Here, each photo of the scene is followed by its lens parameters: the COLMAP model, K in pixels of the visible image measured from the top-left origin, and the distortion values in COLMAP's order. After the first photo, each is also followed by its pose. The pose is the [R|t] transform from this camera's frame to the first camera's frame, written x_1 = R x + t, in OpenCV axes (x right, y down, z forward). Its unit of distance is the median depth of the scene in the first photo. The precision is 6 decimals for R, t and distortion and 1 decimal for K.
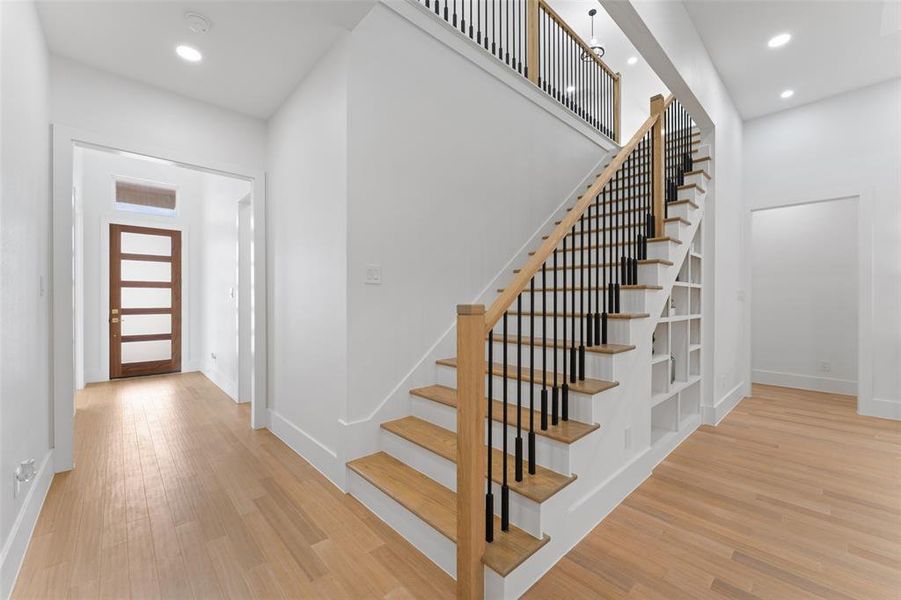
lens RADIAL K [[363.8, 0, 449.1], [0, 363.8, 301.6], [0, 0, 1]] dist [-0.016990, 0.000548]
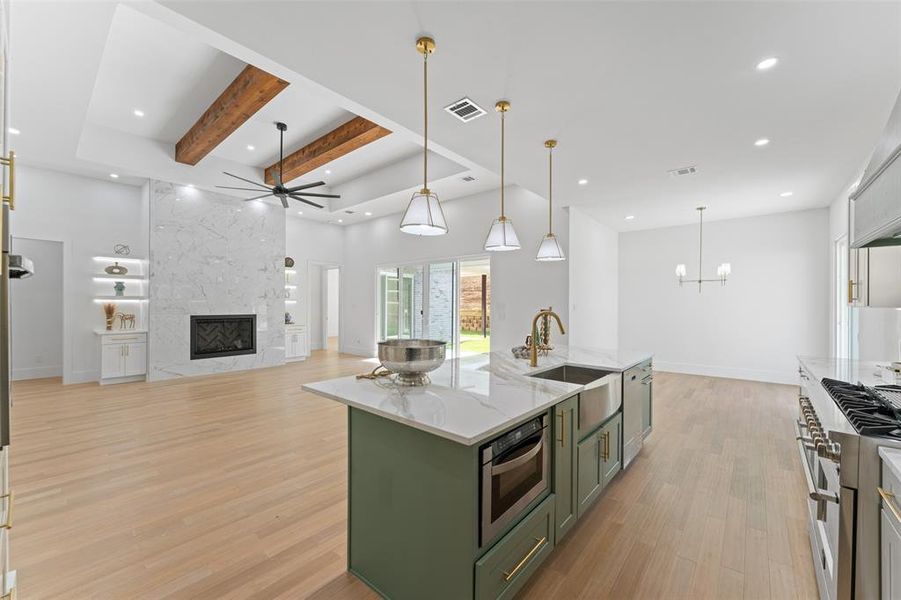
lens RADIAL K [[355.9, 0, 446.2], [0, 355.9, 305.1], [0, 0, 1]] dist [-0.001873, -0.001797]
pose [[-0.113183, -0.004656, 0.993563, -0.667135], [-0.003801, 0.999984, 0.004253, -0.045313], [-0.993567, -0.003295, -0.113199, -0.562747]]
